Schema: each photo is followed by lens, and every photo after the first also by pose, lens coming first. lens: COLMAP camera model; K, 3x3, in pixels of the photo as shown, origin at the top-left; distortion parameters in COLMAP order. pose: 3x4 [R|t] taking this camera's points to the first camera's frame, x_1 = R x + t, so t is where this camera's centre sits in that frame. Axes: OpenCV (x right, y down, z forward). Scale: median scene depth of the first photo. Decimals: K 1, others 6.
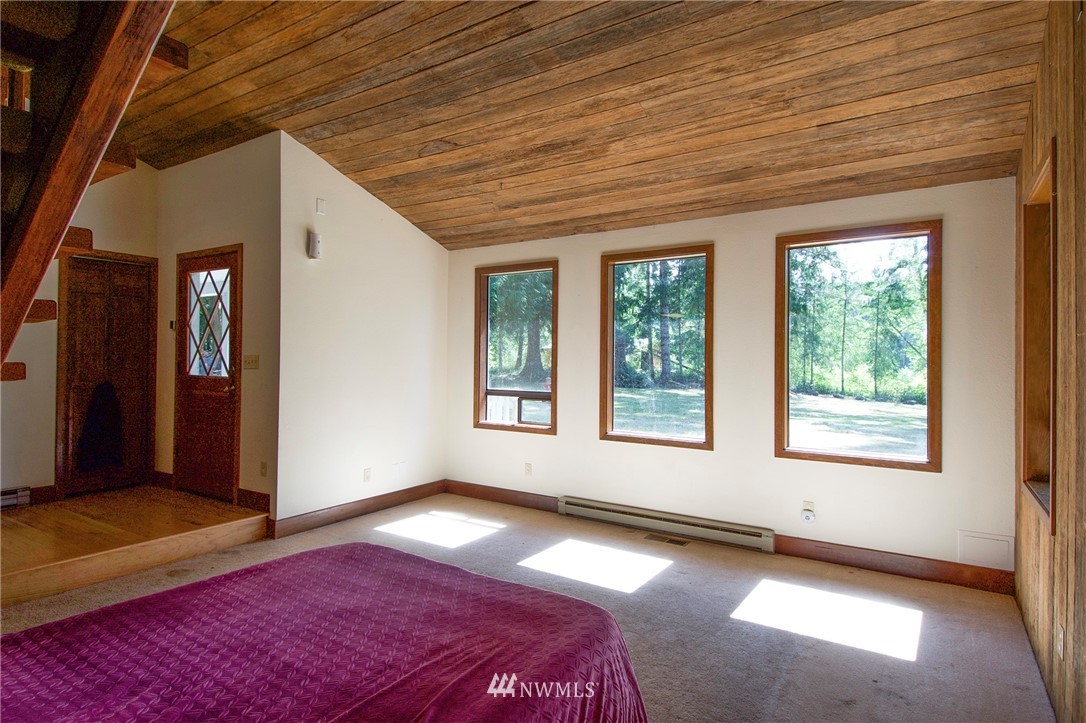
lens RADIAL K [[567.4, 0, 546.6], [0, 567.4, 353.2], [0, 0, 1]] dist [0.073487, -0.058176]
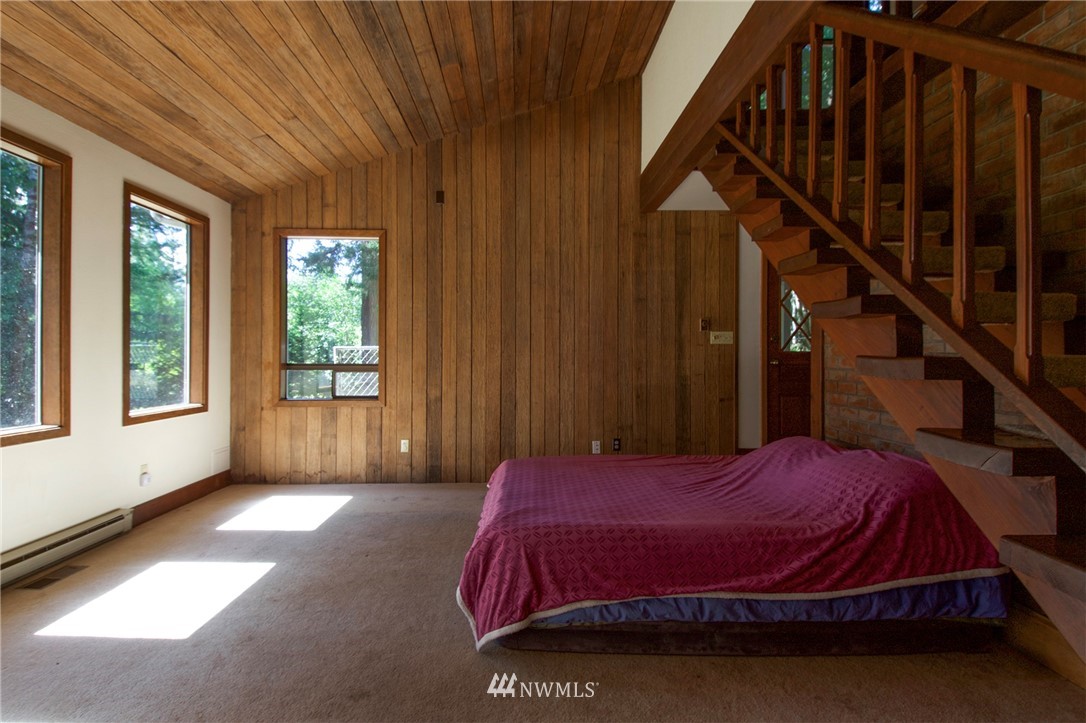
lens RADIAL K [[567.4, 0, 546.6], [0, 567.4, 353.2], [0, 0, 1]] dist [0.073487, -0.058176]
pose [[-0.584118, -0.006260, 0.811645, -0.732361], [-0.015656, 0.999871, -0.003556, 0.060162], [-0.811518, -0.014784, -0.584141, 1.004462]]
